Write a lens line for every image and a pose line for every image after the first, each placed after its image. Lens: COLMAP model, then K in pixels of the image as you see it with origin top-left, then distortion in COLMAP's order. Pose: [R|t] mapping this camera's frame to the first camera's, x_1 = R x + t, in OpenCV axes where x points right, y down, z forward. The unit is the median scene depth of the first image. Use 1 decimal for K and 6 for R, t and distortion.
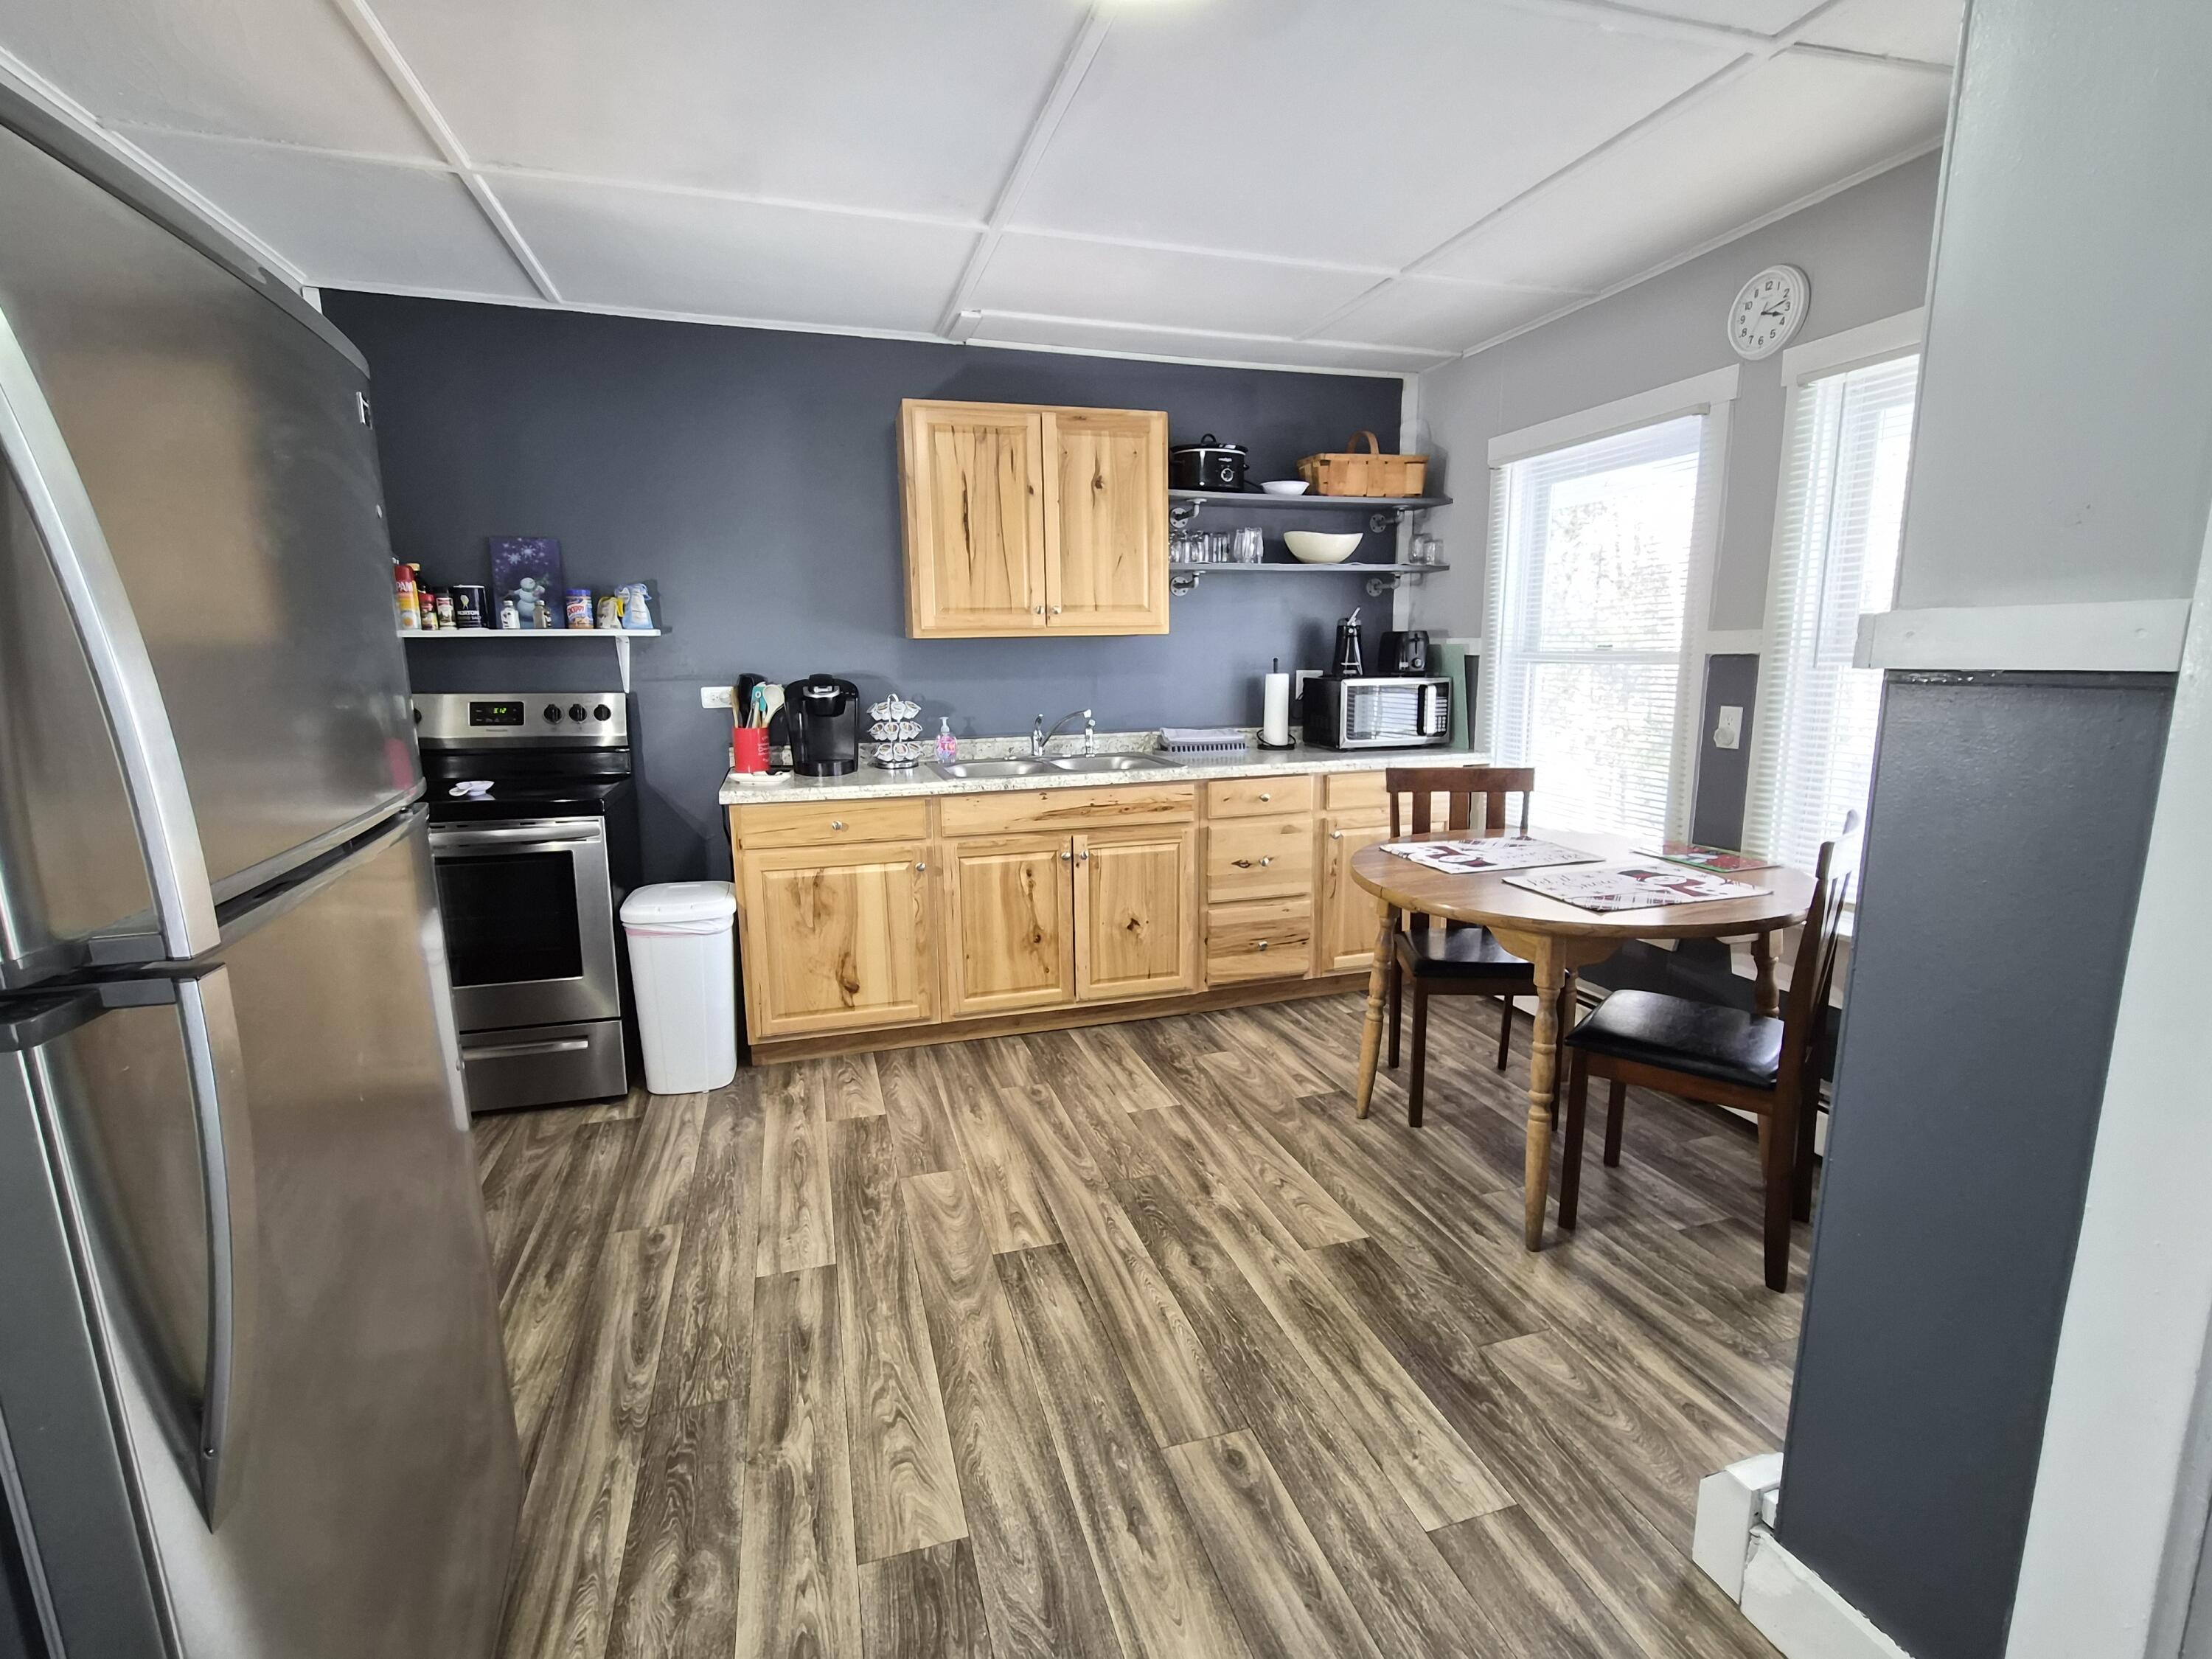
lens RADIAL K [[1016.9, 0, 1106.0], [0, 1016.9, 829.5], [0, 0, 1]] dist [-0.000710, 0.000803]
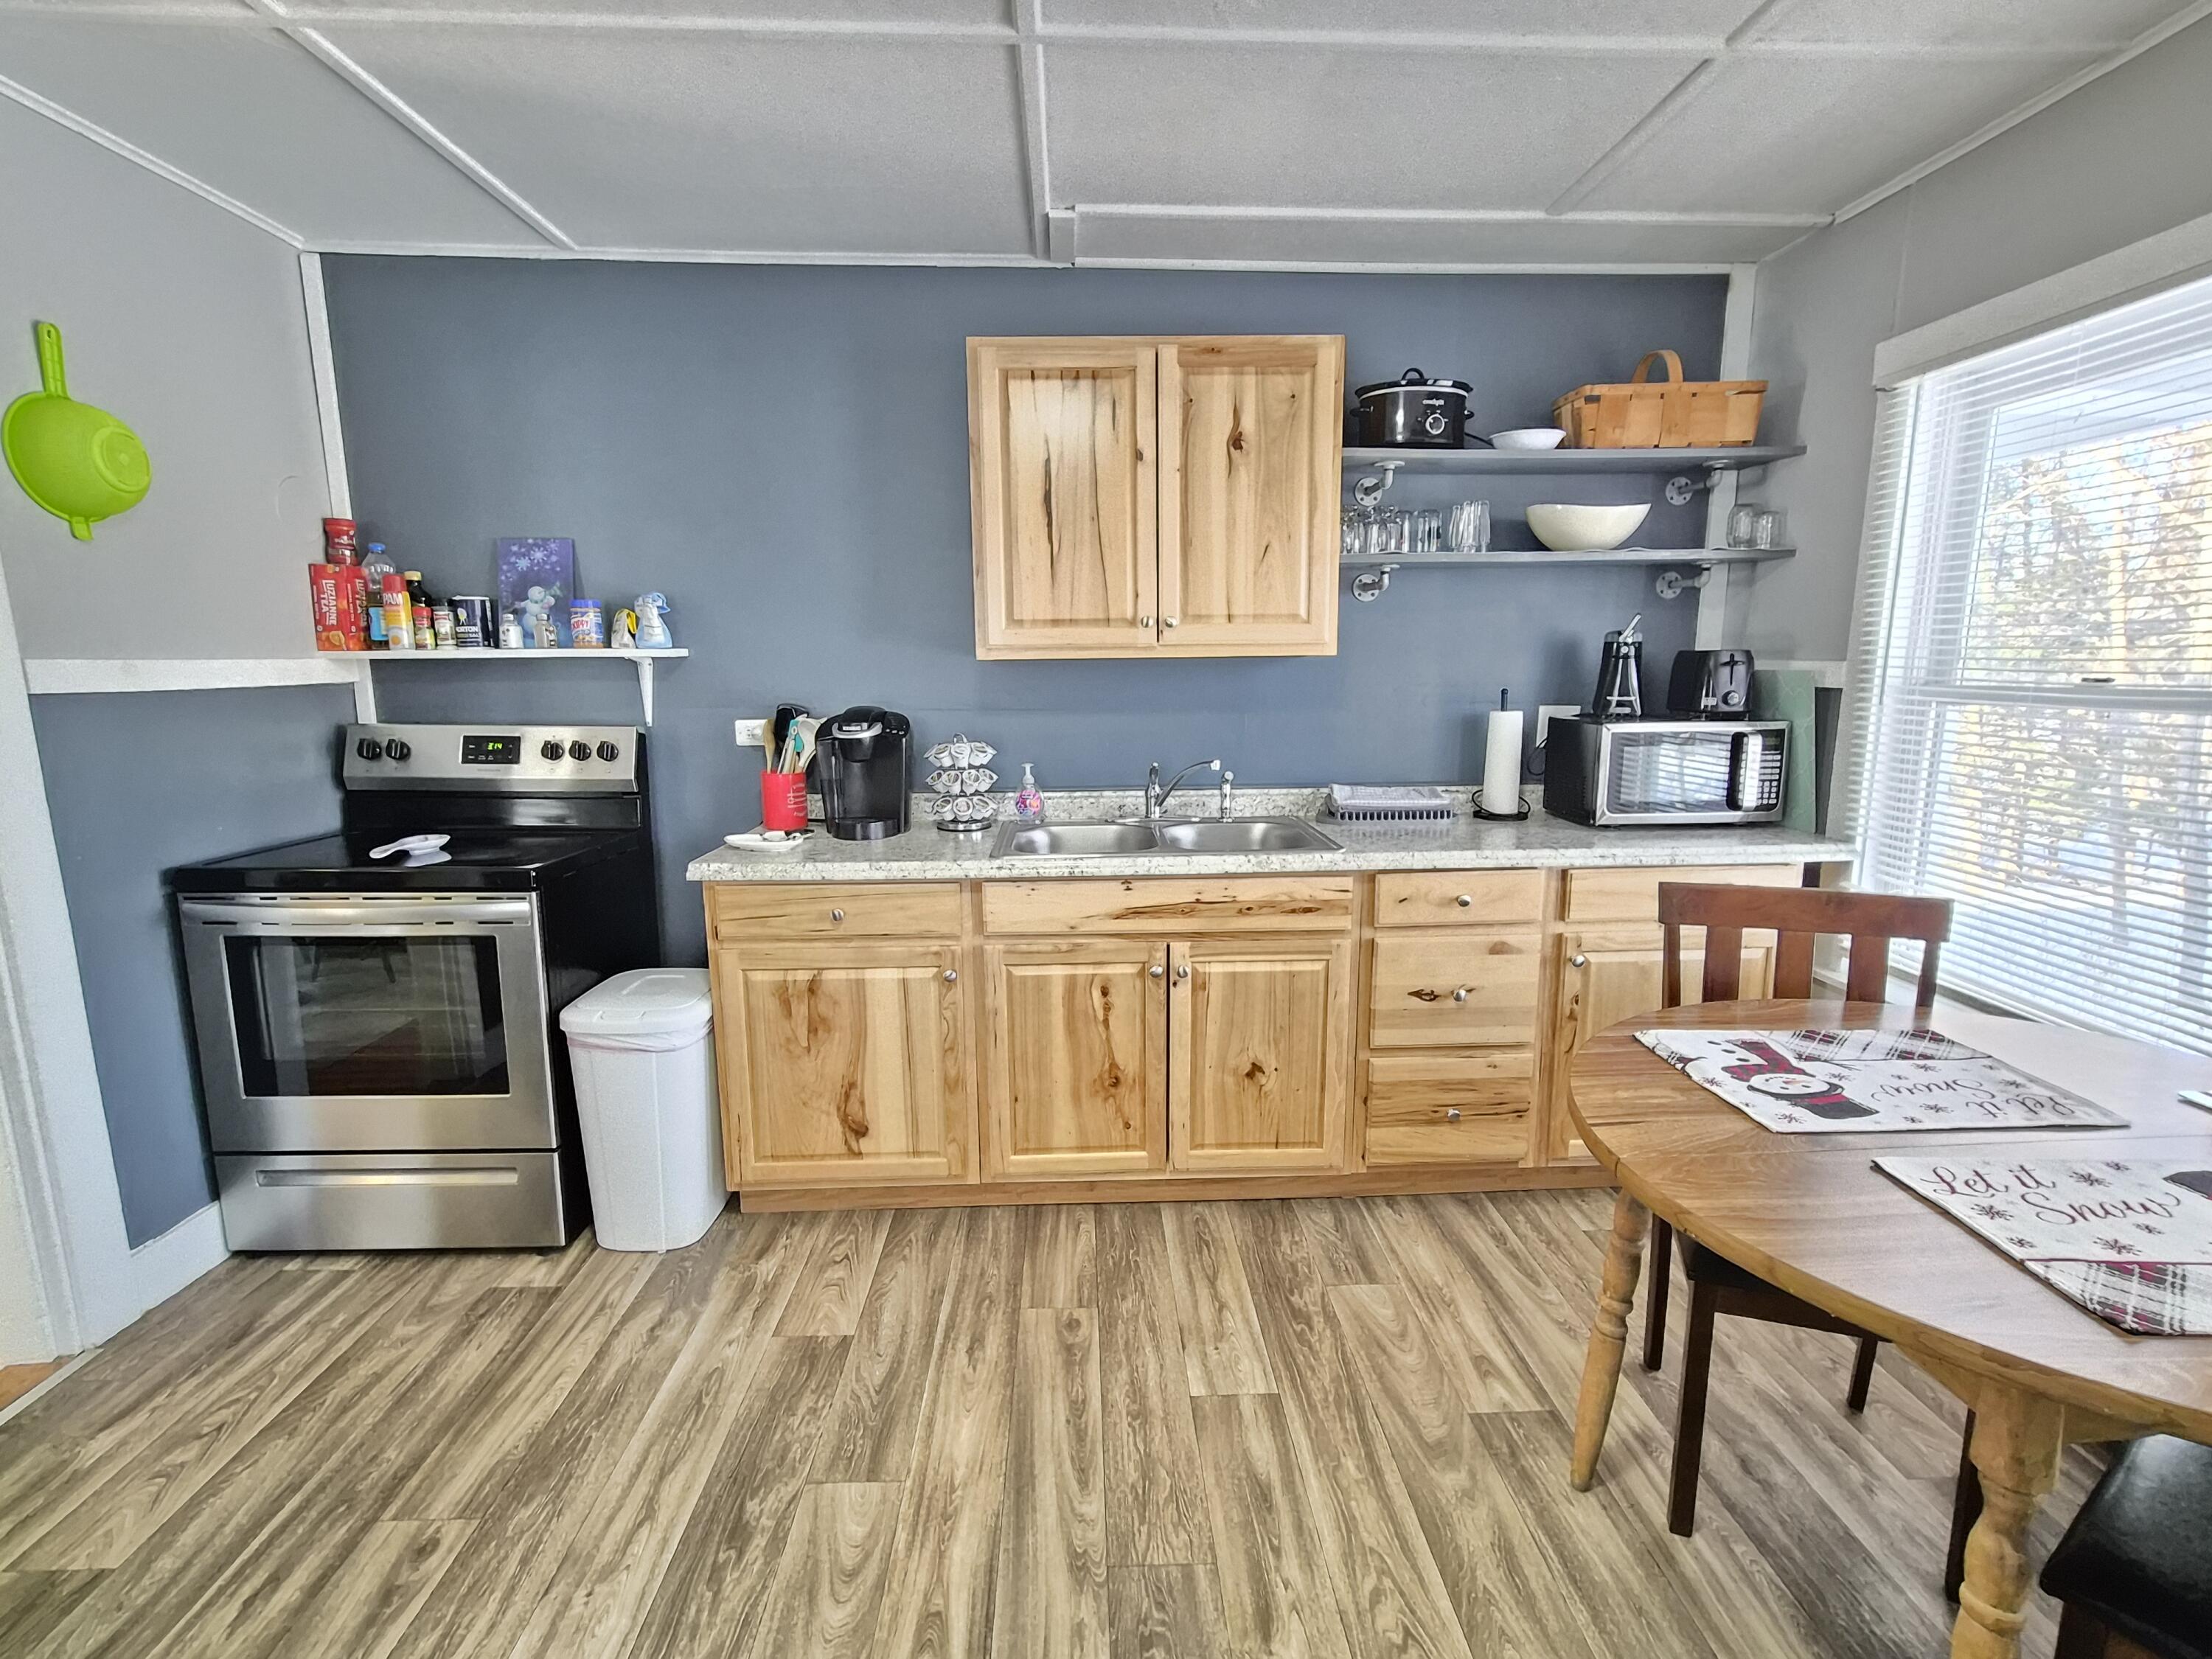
lens RADIAL K [[1014.2, 0, 1111.9], [0, 1014.2, 837.6], [0, 0, 1]] dist [0.002254, 0.000188]
pose [[0.966719, 0.047724, -0.251349, 0.100741], [-0.048162, 0.998830, 0.004410, -0.066269], [0.251266, 0.007842, 0.967886, 0.304181]]
